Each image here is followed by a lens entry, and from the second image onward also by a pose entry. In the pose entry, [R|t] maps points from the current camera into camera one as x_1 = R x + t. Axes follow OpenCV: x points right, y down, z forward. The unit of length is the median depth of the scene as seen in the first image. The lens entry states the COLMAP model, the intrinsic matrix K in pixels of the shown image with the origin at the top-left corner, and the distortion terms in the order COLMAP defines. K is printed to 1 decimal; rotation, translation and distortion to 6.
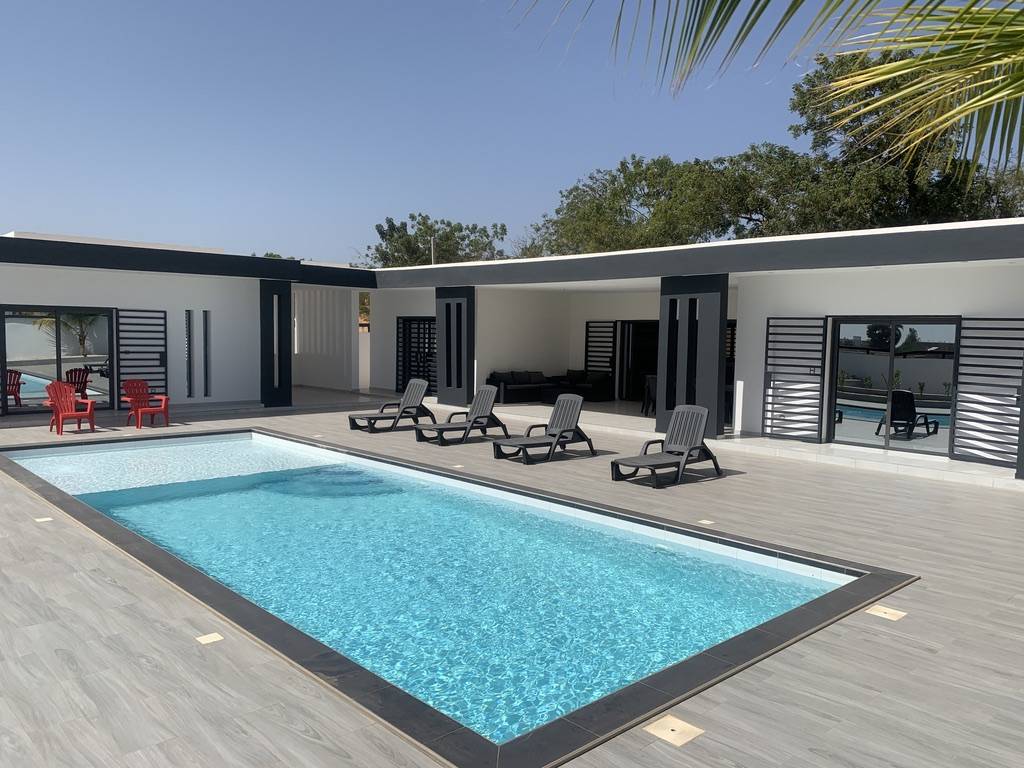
lens RADIAL K [[780.8, 0, 517.3], [0, 780.8, 379.5], [0, 0, 1]] dist [0.119119, -0.132256]
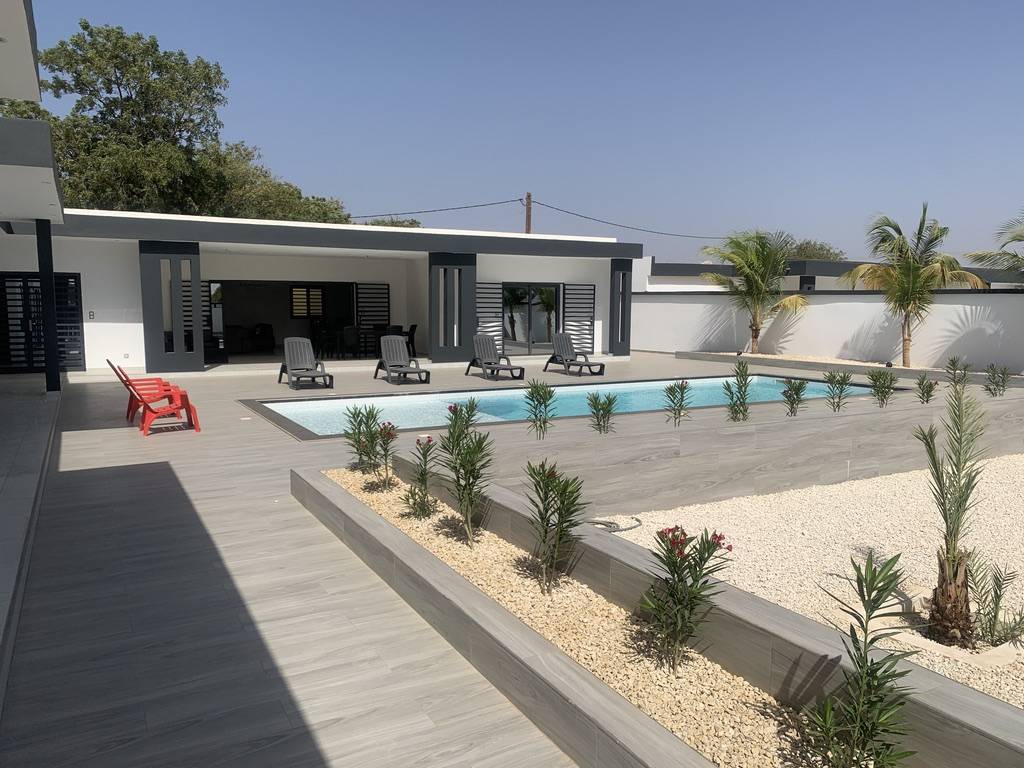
lens RADIAL K [[781.0, 0, 521.6], [0, 781.0, 396.7], [0, 0, 1]] dist [0.005186, -0.004769]
pose [[0.243108, -0.130466, 0.961185, -1.097554], [0.060378, 0.991027, 0.119245, -0.029275], [-0.968118, 0.029045, 0.248804, 0.480173]]
